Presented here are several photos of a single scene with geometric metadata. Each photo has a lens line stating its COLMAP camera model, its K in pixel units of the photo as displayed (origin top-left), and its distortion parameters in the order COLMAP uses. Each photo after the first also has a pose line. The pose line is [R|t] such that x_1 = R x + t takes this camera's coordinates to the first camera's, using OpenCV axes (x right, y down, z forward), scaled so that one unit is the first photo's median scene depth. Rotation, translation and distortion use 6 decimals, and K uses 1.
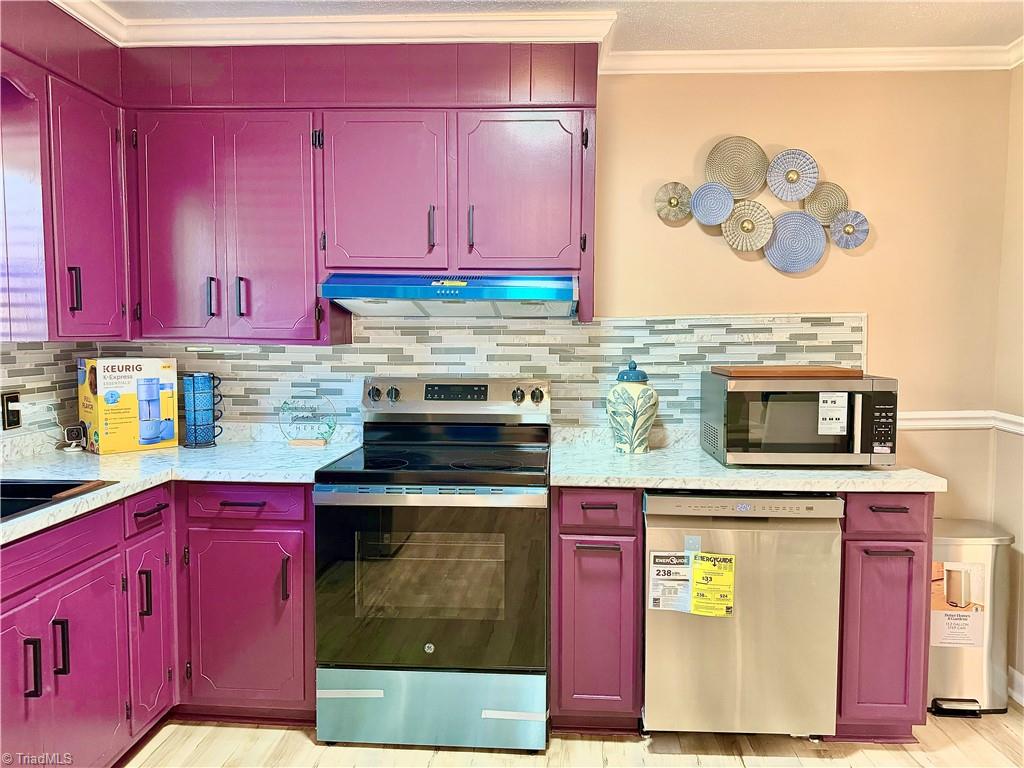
lens RADIAL K [[716.4, 0, 513.0], [0, 716.4, 382.7], [0, 0, 1]] dist [0.075636, -0.102157]
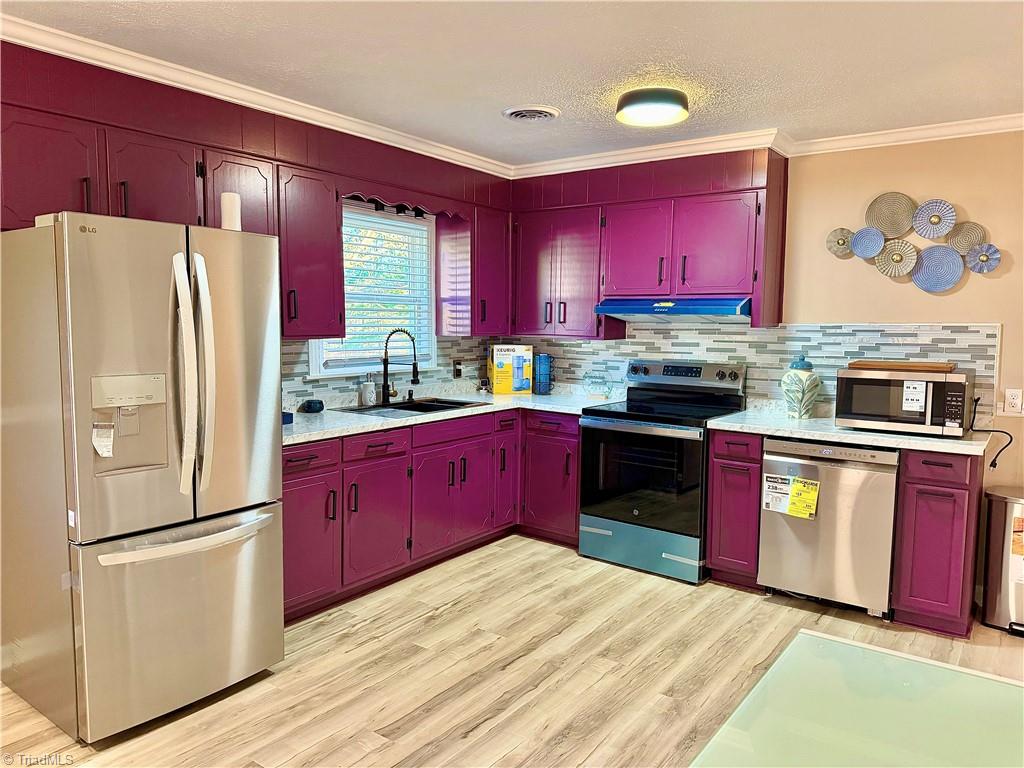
lens RADIAL K [[716.4, 0, 510.6], [0, 716.4, 389.4], [0, 0, 1]] dist [0.075636, -0.102157]
pose [[0.834013, 0.059786, -0.548495, 0.483243], [-0.045195, 0.998174, 0.040080, 0.007137], [0.549890, -0.008637, 0.835192, -0.535082]]
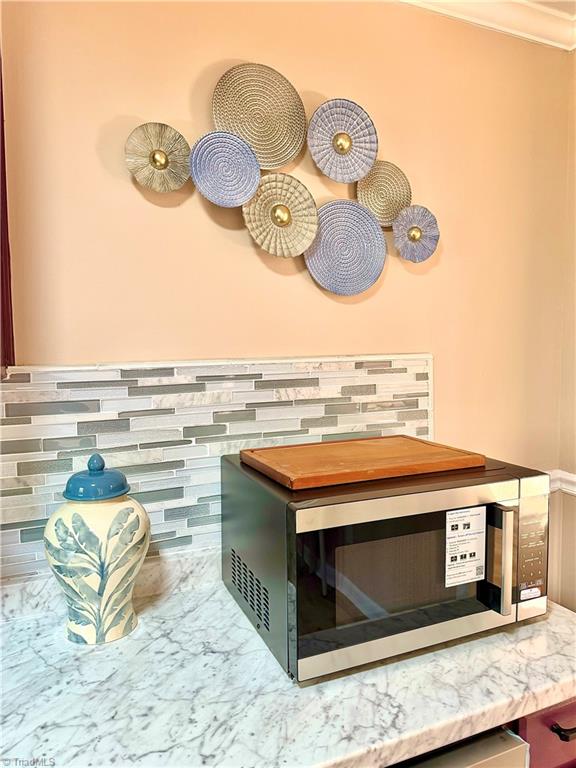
lens RADIAL K [[537.3, 0, 283.9], [0, 537.3, 385.0], [0, 0, 1]] dist [0.075636, -0.102157]
pose [[0.897774, -0.041742, 0.438475, 0.118915], [0.039521, 0.999118, 0.014196, -0.079700], [-0.438680, 0.004584, 0.898631, 0.589656]]
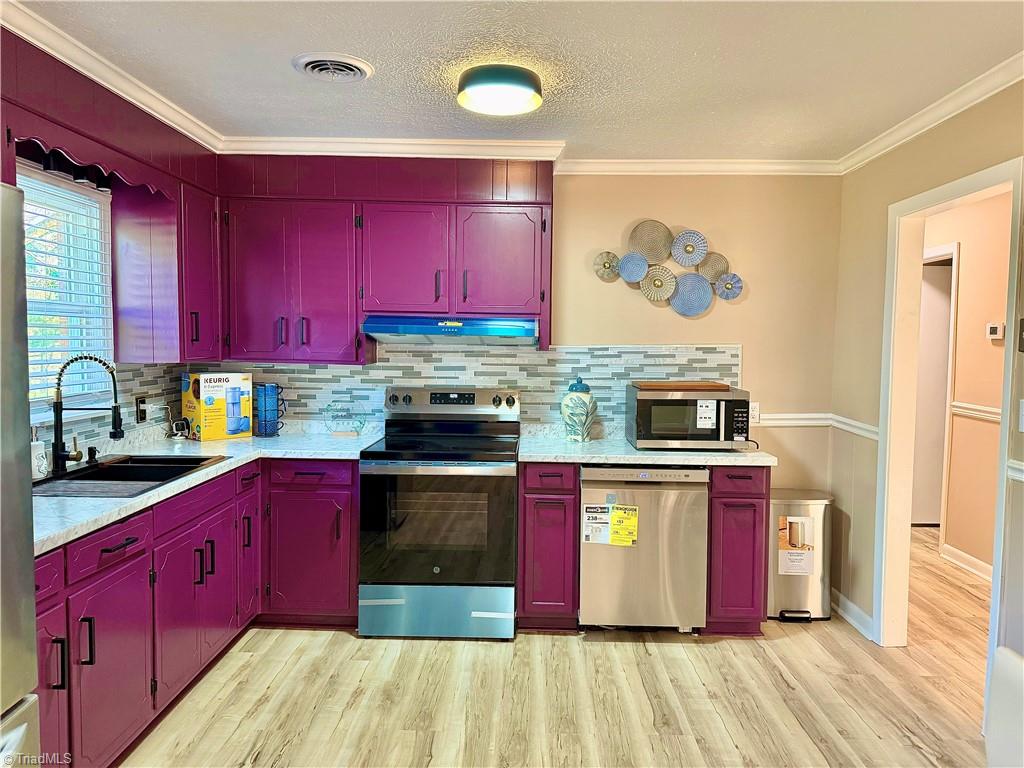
lens RADIAL K [[716.4, 0, 517.3], [0, 716.4, 385.2], [0, 0, 1]] dist [0.075636, -0.102157]
pose [[0.999244, 0.006376, 0.038346, -0.006858], [-0.006223, 0.999972, -0.004118, -0.007679], [-0.038372, 0.003876, 0.999256, -0.409848]]
